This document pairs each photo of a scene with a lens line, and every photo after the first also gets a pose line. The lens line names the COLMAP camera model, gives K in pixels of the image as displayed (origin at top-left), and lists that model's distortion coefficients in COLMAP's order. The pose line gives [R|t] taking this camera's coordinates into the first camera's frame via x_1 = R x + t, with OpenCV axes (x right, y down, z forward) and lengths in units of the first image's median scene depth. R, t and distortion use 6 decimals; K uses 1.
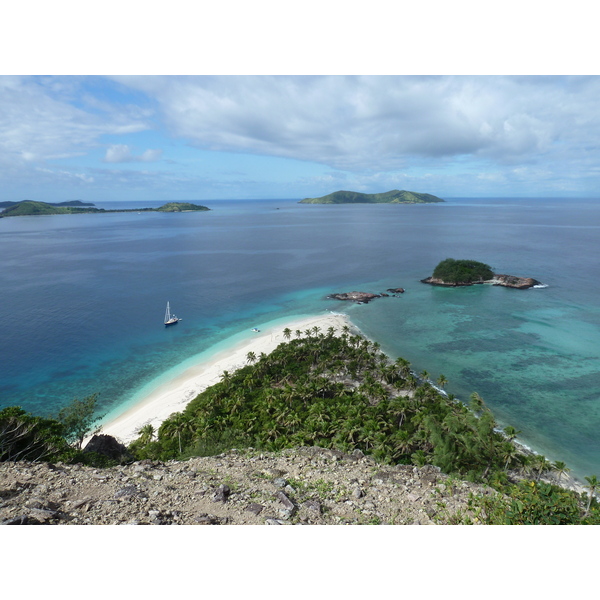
lens RADIAL K [[454.7, 0, 298.5], [0, 454.7, 302.8], [0, 0, 1]] dist [-0.042111, 0.018522]
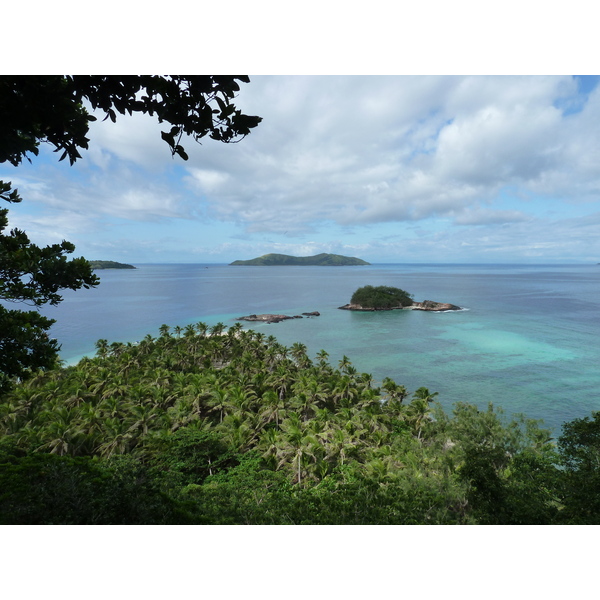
lens RADIAL K [[454.7, 0, 299.3], [0, 454.7, 300.0], [0, 0, 1]] dist [-0.042111, 0.018522]
pose [[0.988786, -0.005267, 0.149246, 0.096867], [0.026828, 0.989384, -0.142825, 0.140926], [-0.146909, 0.145227, 0.978431, 0.171750]]
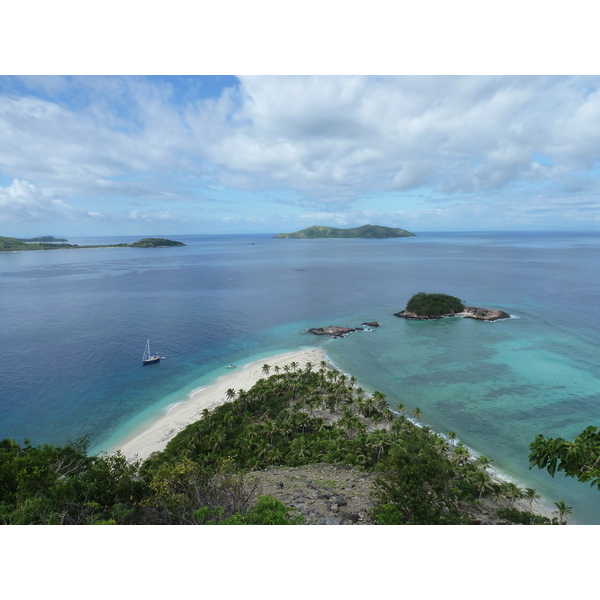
lens RADIAL K [[454.7, 0, 299.9], [0, 454.7, 300.4], [0, 0, 1]] dist [-0.042111, 0.018522]
pose [[0.998306, -0.010804, 0.057166, -0.005327], [0.015291, 0.996786, -0.078641, -0.005553], [-0.056132, 0.079382, 0.995263, -0.026782]]
